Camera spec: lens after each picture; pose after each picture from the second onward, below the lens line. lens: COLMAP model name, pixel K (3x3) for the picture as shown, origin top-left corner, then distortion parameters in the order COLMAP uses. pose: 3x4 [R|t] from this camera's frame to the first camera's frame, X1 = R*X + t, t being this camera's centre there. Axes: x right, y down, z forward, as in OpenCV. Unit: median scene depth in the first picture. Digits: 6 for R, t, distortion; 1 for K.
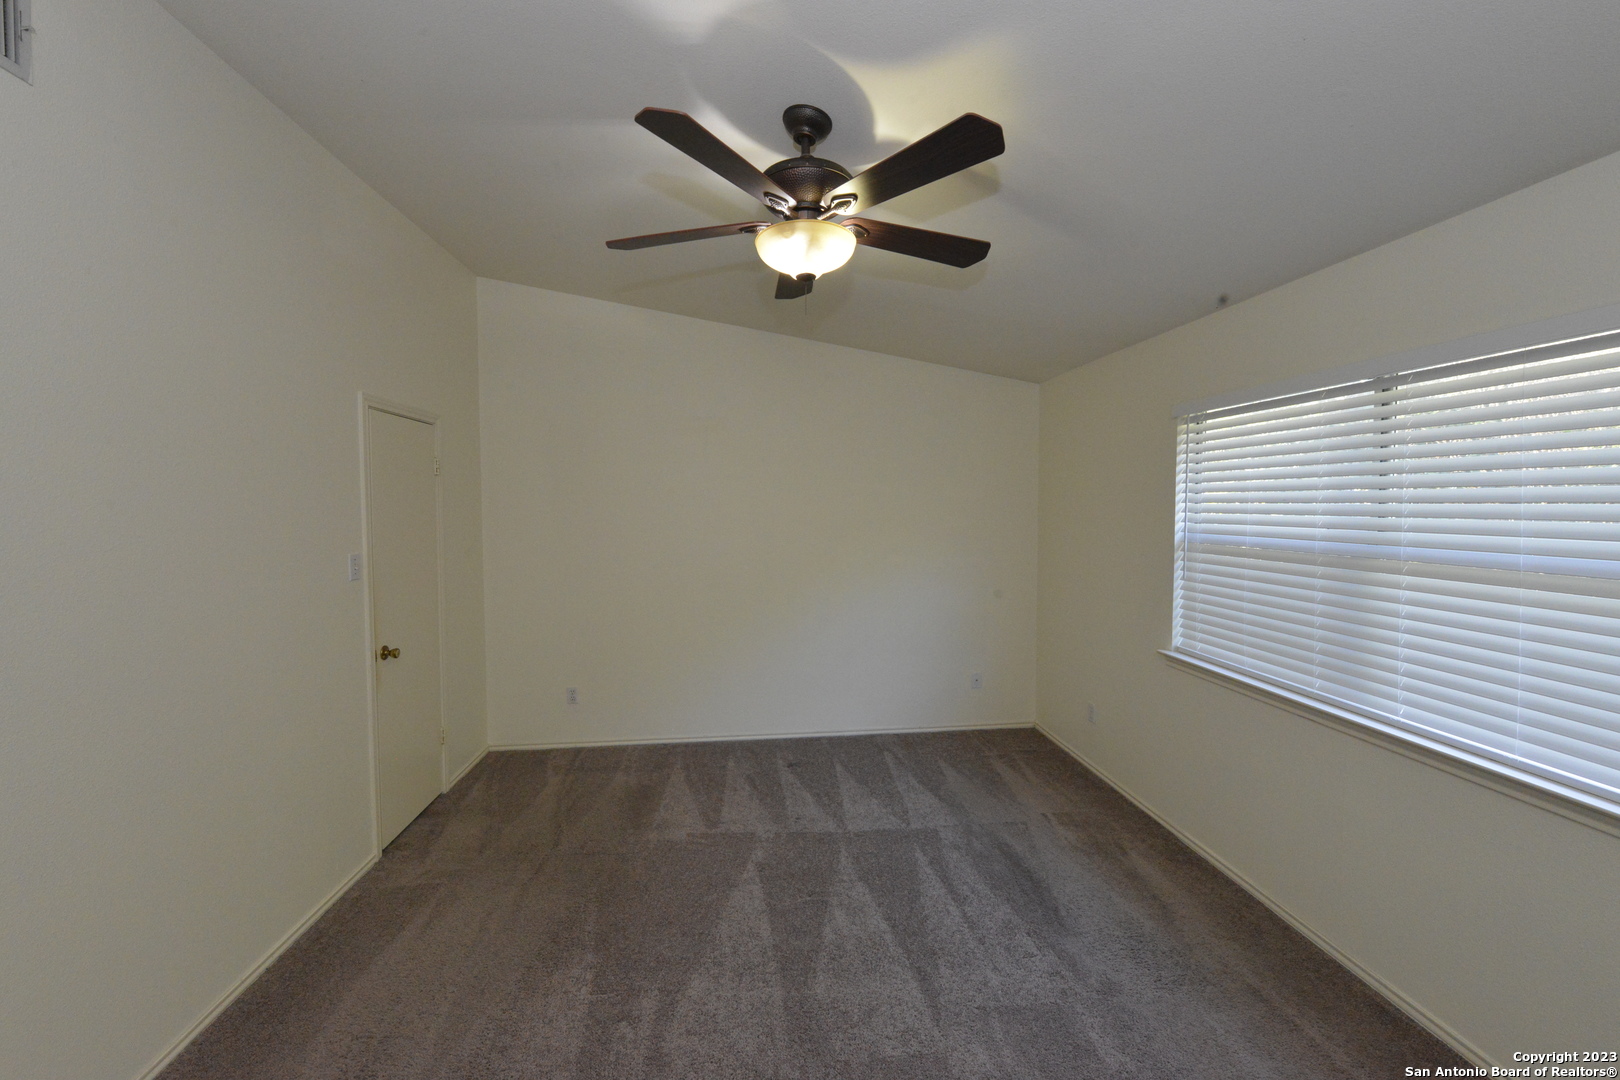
lens RADIAL K [[636.3, 0, 810.4], [0, 636.3, 534.8], [0, 0, 1]] dist [-0.010608, -0.000509]
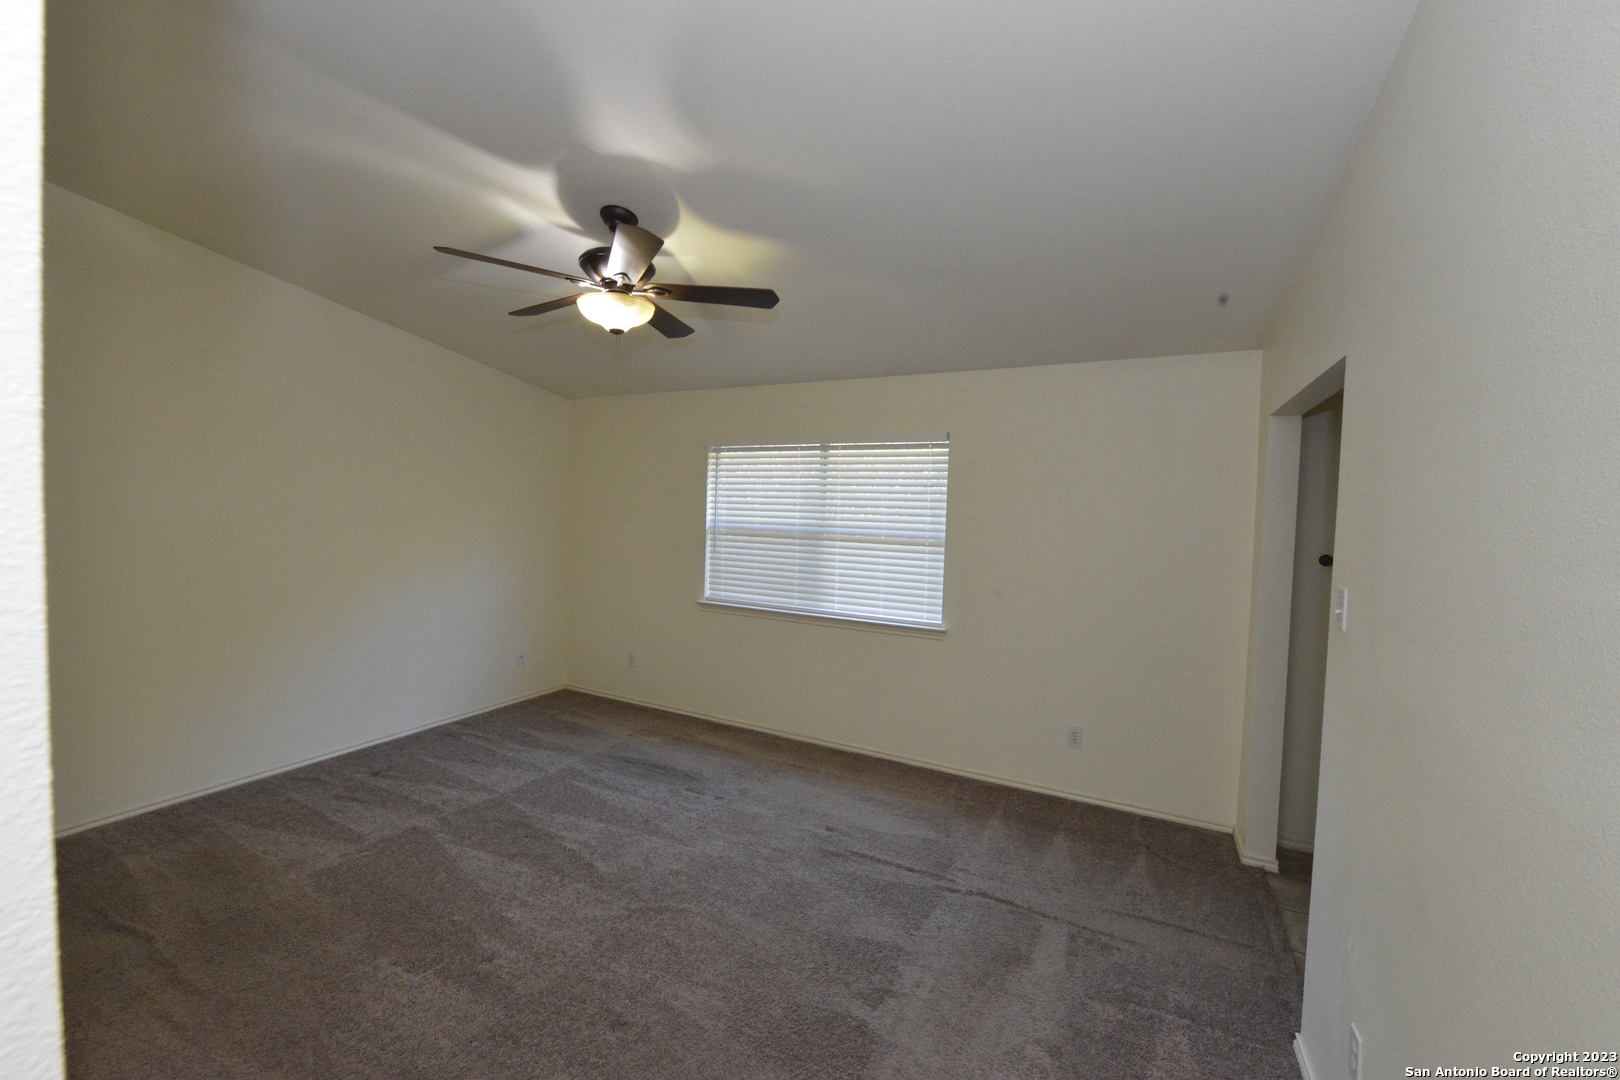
lens RADIAL K [[636.3, 0, 810.4], [0, 636.3, 534.8], [0, 0, 1]] dist [-0.010608, -0.000509]
pose [[0.554090, -0.018568, 0.832250, -0.571460], [0.011689, 0.999826, 0.014524, 0.007000], [-0.832375, 0.001681, 0.554210, -0.060836]]
